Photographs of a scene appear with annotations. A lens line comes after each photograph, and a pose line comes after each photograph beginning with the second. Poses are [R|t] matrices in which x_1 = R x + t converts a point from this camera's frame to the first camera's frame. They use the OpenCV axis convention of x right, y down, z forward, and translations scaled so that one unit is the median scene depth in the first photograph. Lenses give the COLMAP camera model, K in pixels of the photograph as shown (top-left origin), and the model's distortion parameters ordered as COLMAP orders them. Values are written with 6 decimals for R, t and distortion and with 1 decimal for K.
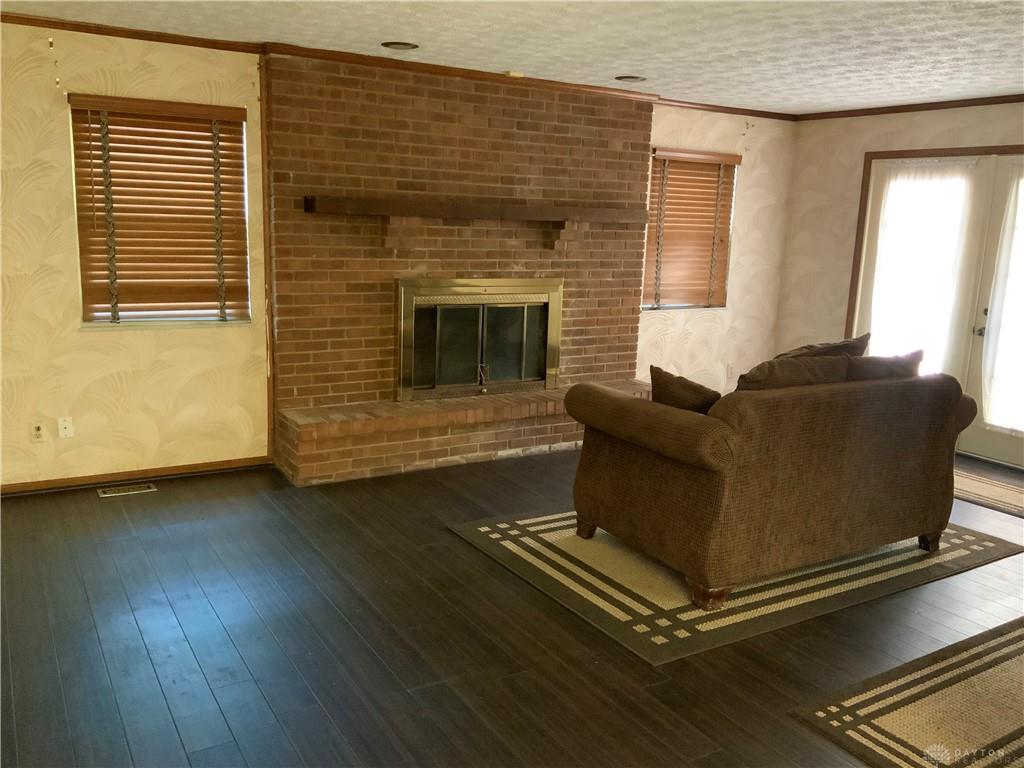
lens RADIAL K [[835.5, 0, 515.6], [0, 835.5, 384.0], [0, 0, 1]] dist [0.059563, -0.103611]
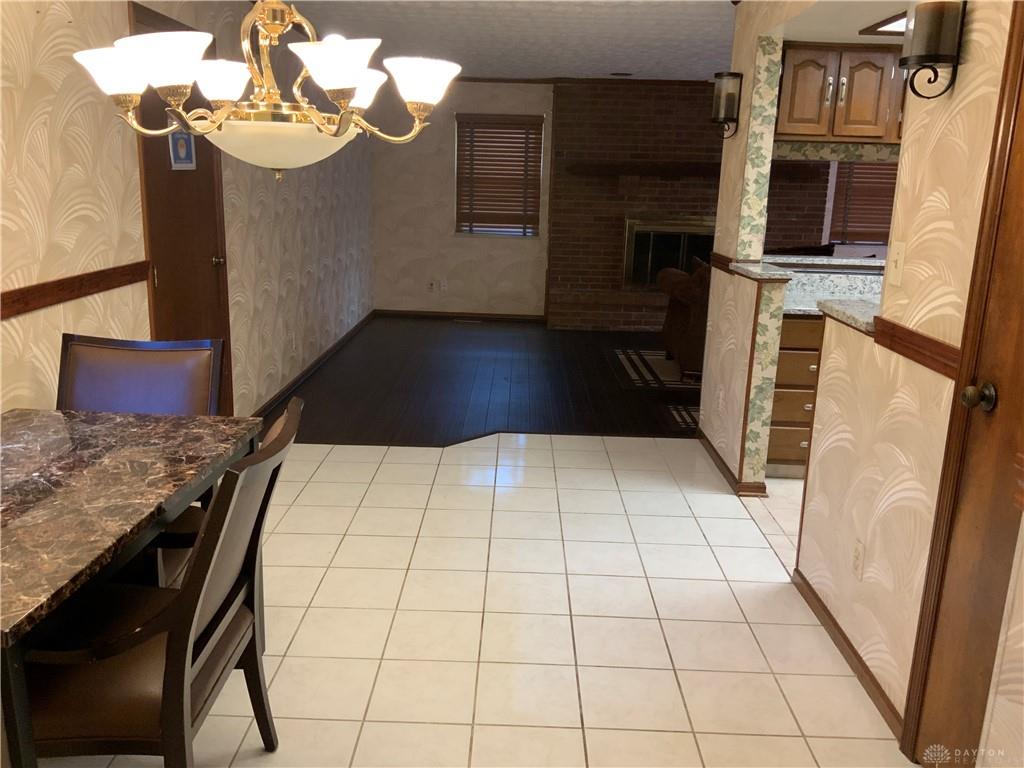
lens RADIAL K [[835.5, 0, 510.3], [0, 835.5, 383.9], [0, 0, 1]] dist [0.059563, -0.103611]
pose [[0.841066, 0.117678, -0.527977, 0.586029], [-0.098586, 0.993050, 0.064287, 0.123105], [0.531873, -0.002019, 0.846822, -0.515428]]
